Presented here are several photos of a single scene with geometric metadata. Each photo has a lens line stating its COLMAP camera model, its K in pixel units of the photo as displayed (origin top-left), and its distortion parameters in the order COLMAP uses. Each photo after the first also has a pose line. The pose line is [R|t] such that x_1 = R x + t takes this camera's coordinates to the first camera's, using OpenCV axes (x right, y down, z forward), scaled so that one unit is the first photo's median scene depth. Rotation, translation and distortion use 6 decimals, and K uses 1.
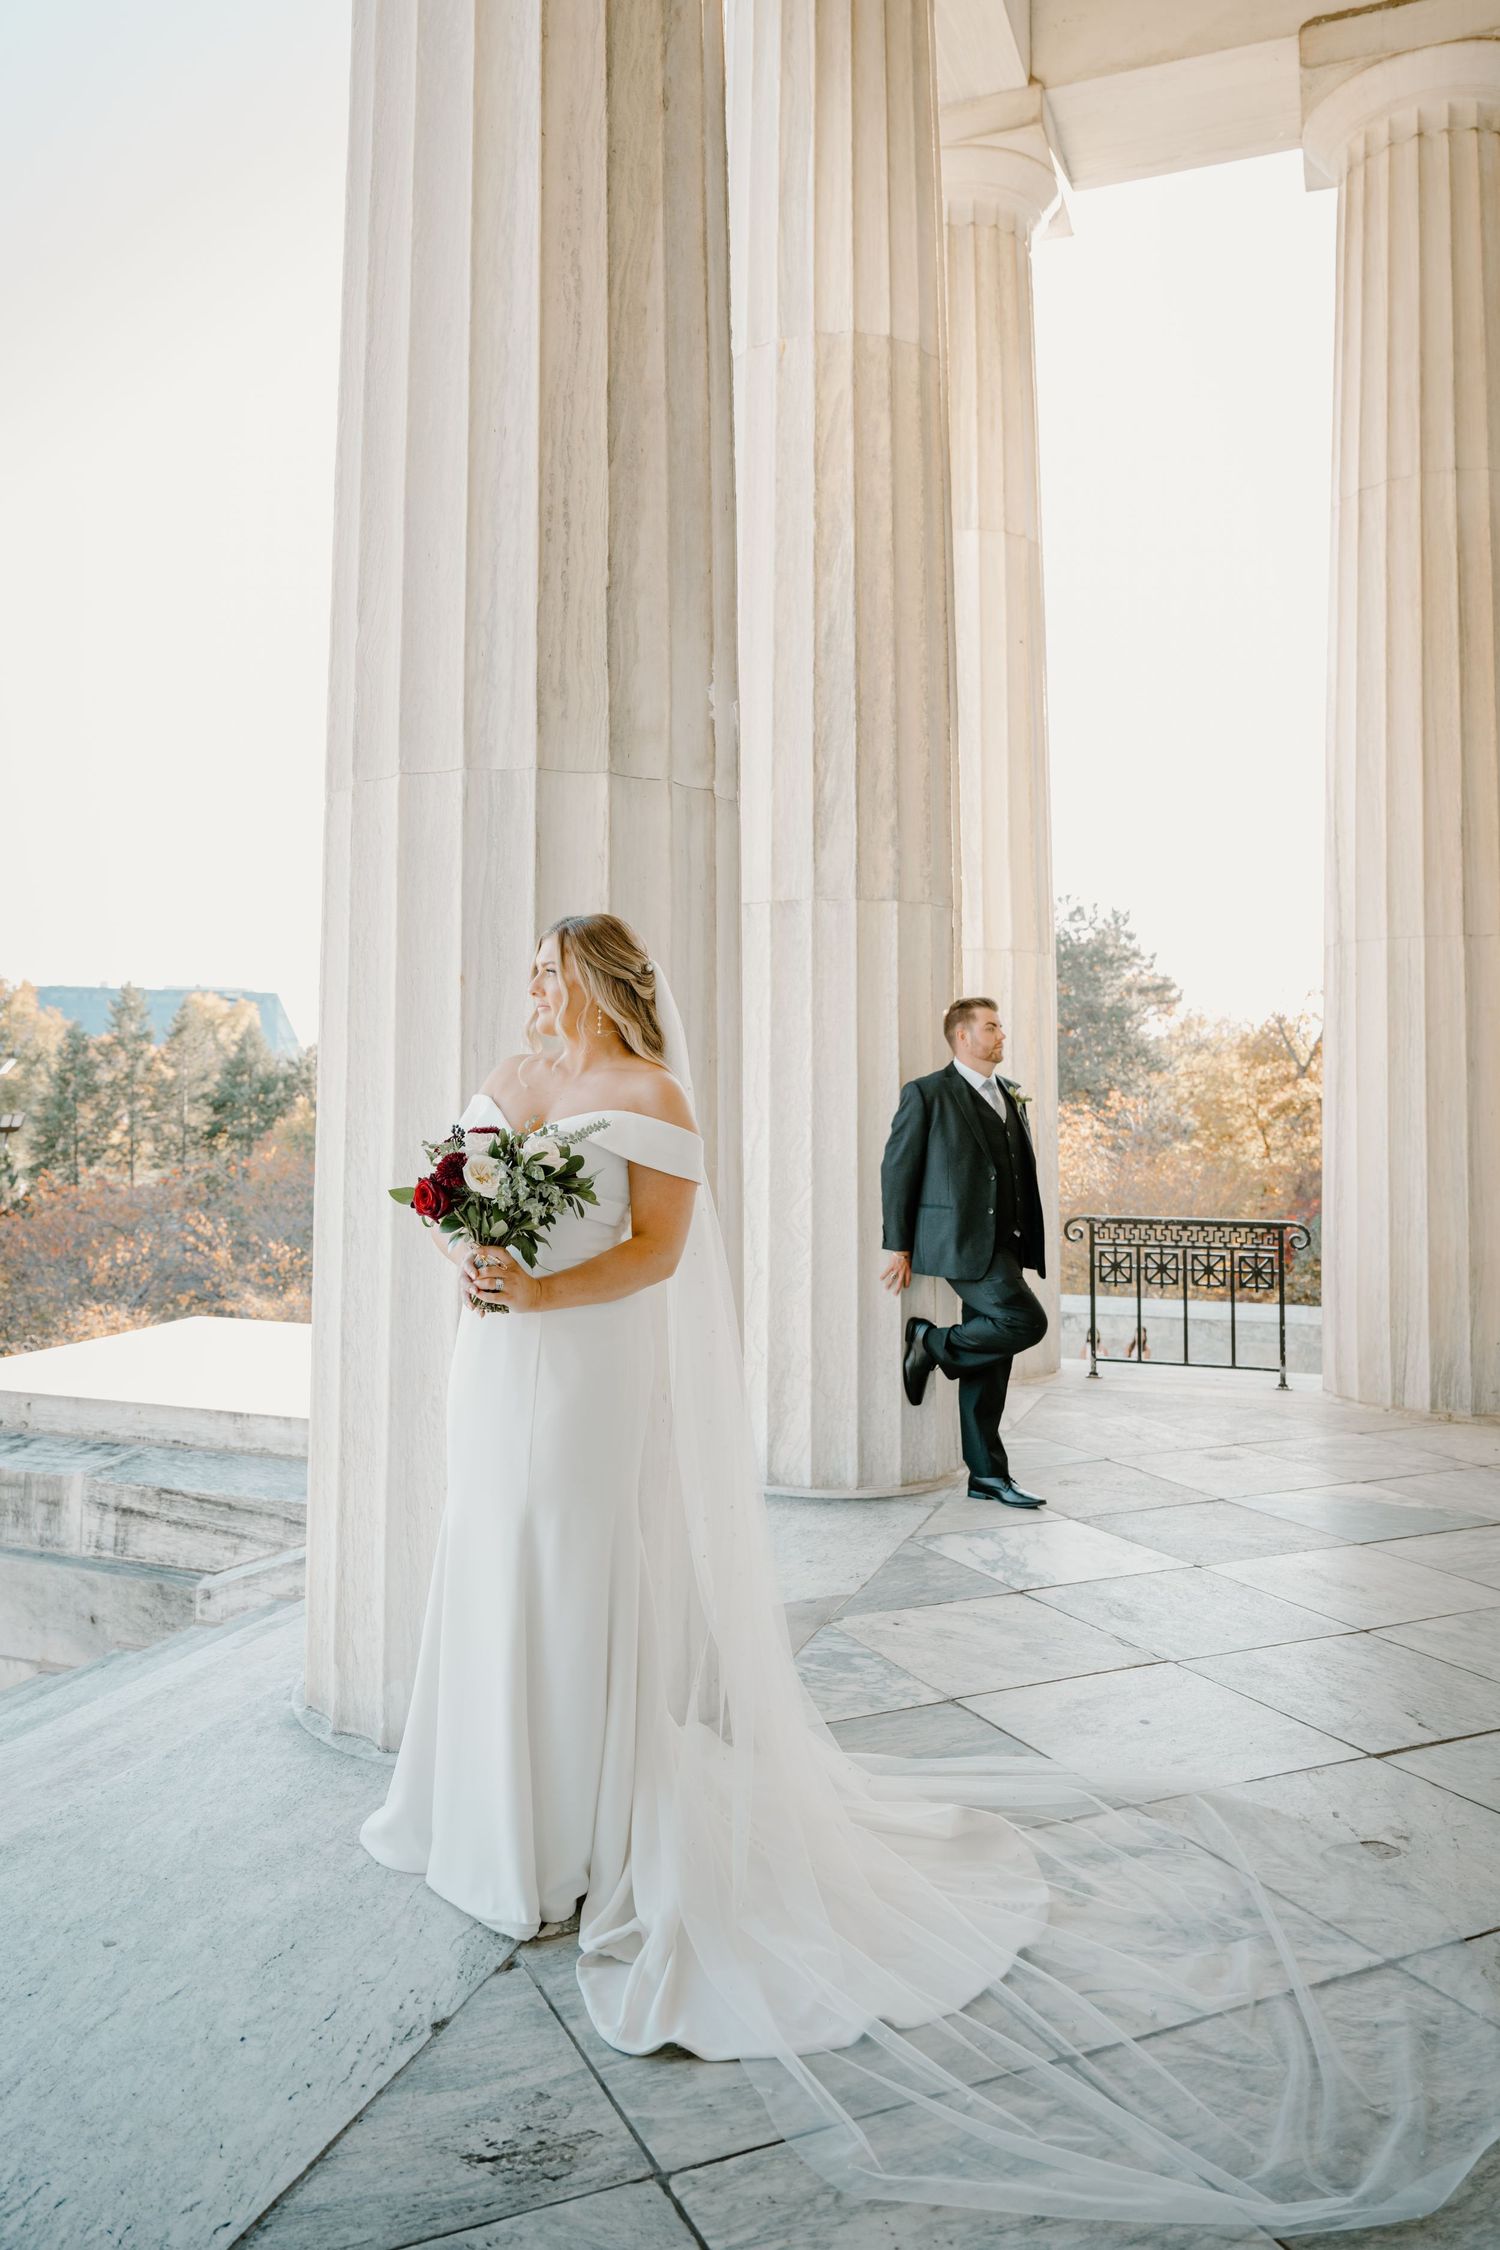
lens RADIAL K [[1412.9, 0, 742.8], [0, 1412.9, 1039.7], [0, 0, 1]] dist [-0.005421, -0.001348]
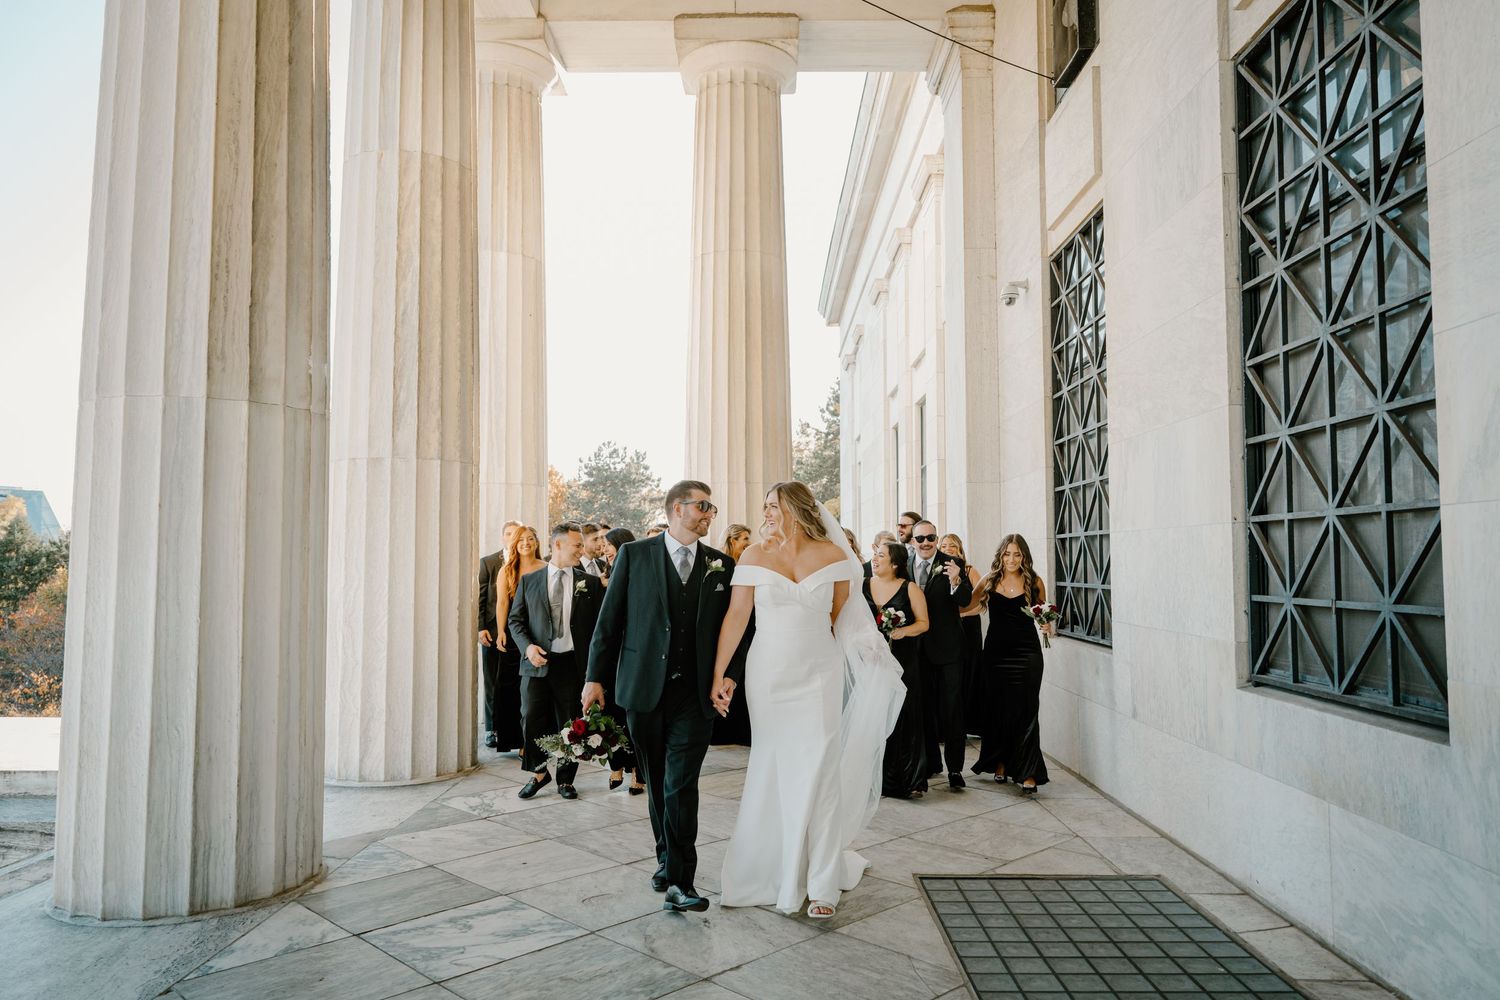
lens RADIAL K [[941.9, 0, 750.0], [0, 941.9, 500.0], [0, 0, 1]] dist [-0.005421, -0.001348]
pose [[0.946476, 0.014283, 0.322458, 0.096636], [-0.005534, 0.999592, -0.028033, -0.013082], [-0.322727, 0.024748, 0.946169, -0.301386]]
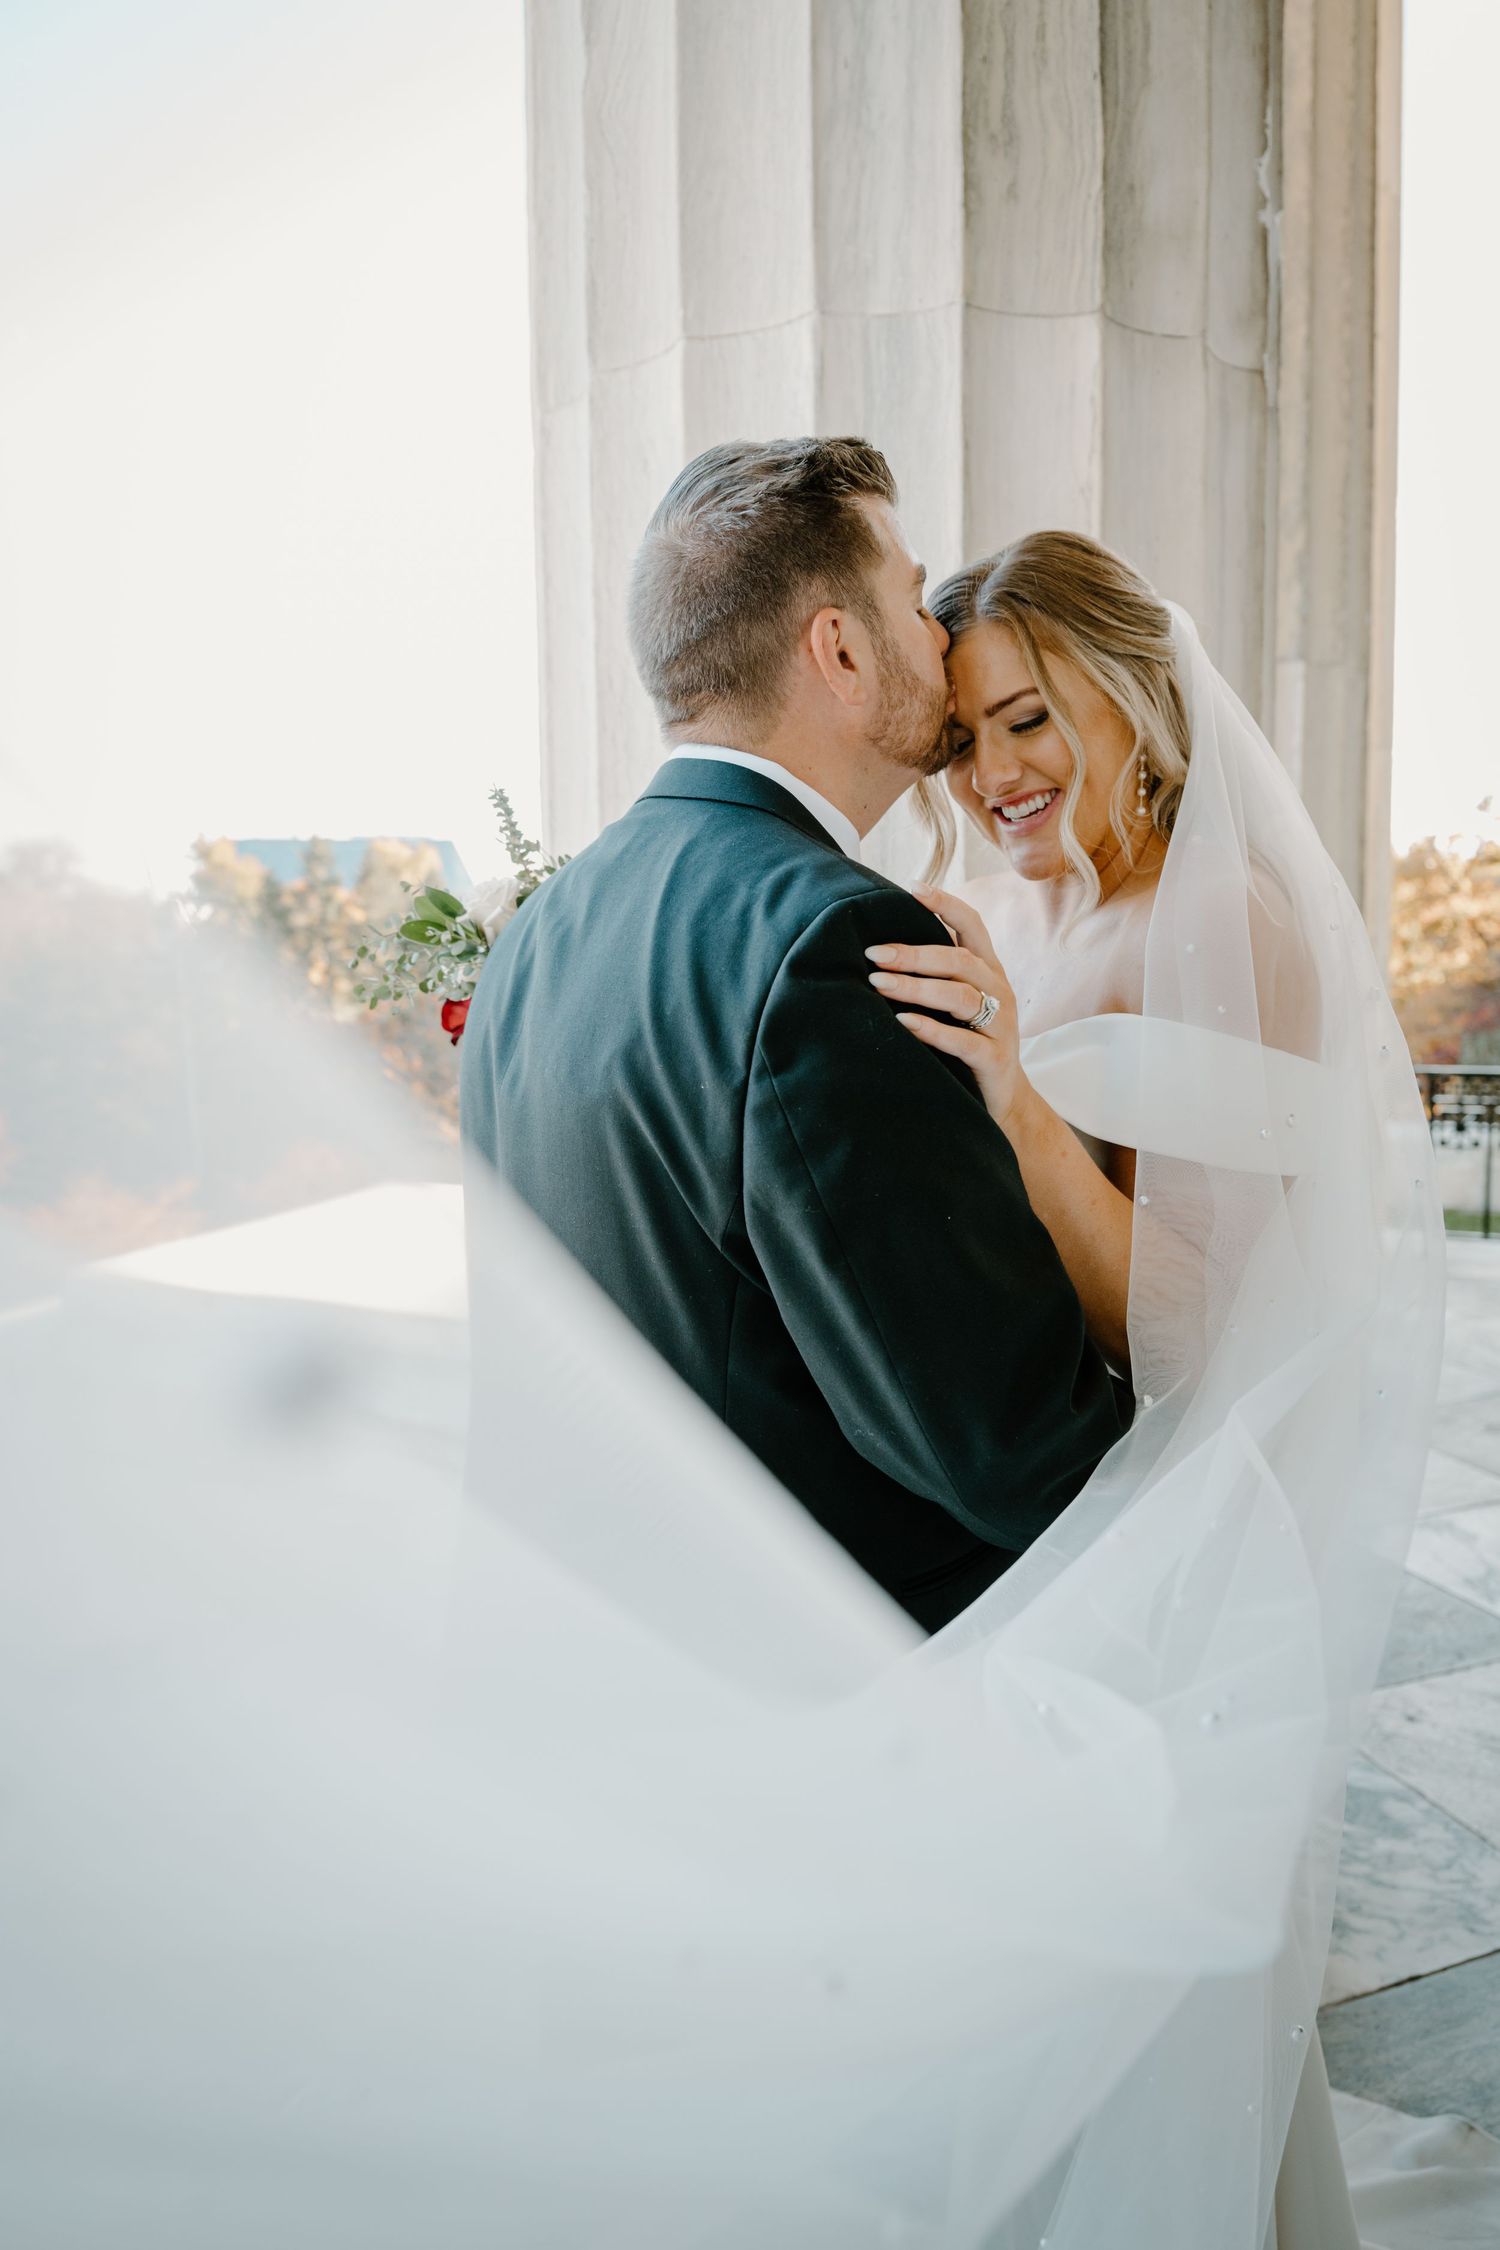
lens RADIAL K [[1175.3, 0, 758.9], [0, 1175.3, 1029.8], [0, 0, 1]] dist [0.001404, 0.000302]
pose [[0.997526, -0.015307, -0.068606, -0.128450], [0.024141, 0.991239, 0.129854, 0.003117], [0.066017, -0.131189, 0.989157, 0.369551]]
